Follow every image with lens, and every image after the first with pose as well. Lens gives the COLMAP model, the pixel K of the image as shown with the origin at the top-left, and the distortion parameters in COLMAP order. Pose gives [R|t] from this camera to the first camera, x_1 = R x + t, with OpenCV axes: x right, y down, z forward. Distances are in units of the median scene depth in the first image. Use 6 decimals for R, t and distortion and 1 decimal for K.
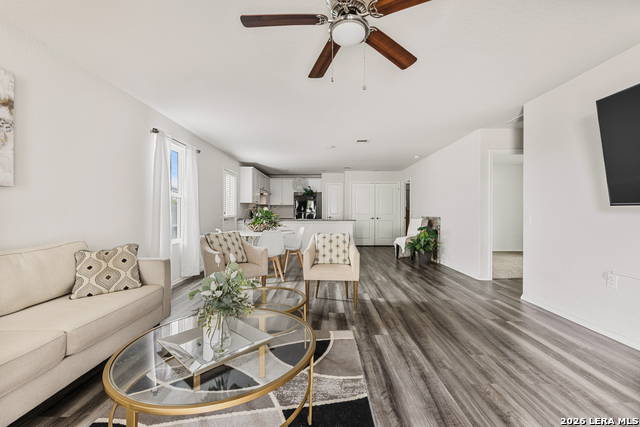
lens RADIAL K [[270.0, 0, 324.1], [0, 270.0, 211.7], [0, 0, 1]] dist [-0.001196, -0.000022]
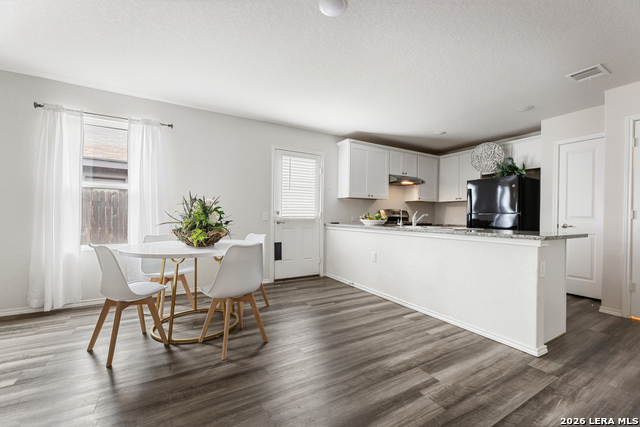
lens RADIAL K [[266.3, 0, 322.0], [0, 266.3, 214.8], [0, 0, 1]] dist [0.000090, -0.000151]
pose [[0.507933, 0.000733, -0.861396, 0.510136], [-0.007109, 0.999969, -0.003341, 0.022169], [0.861367, 0.007821, 0.507923, 1.421642]]
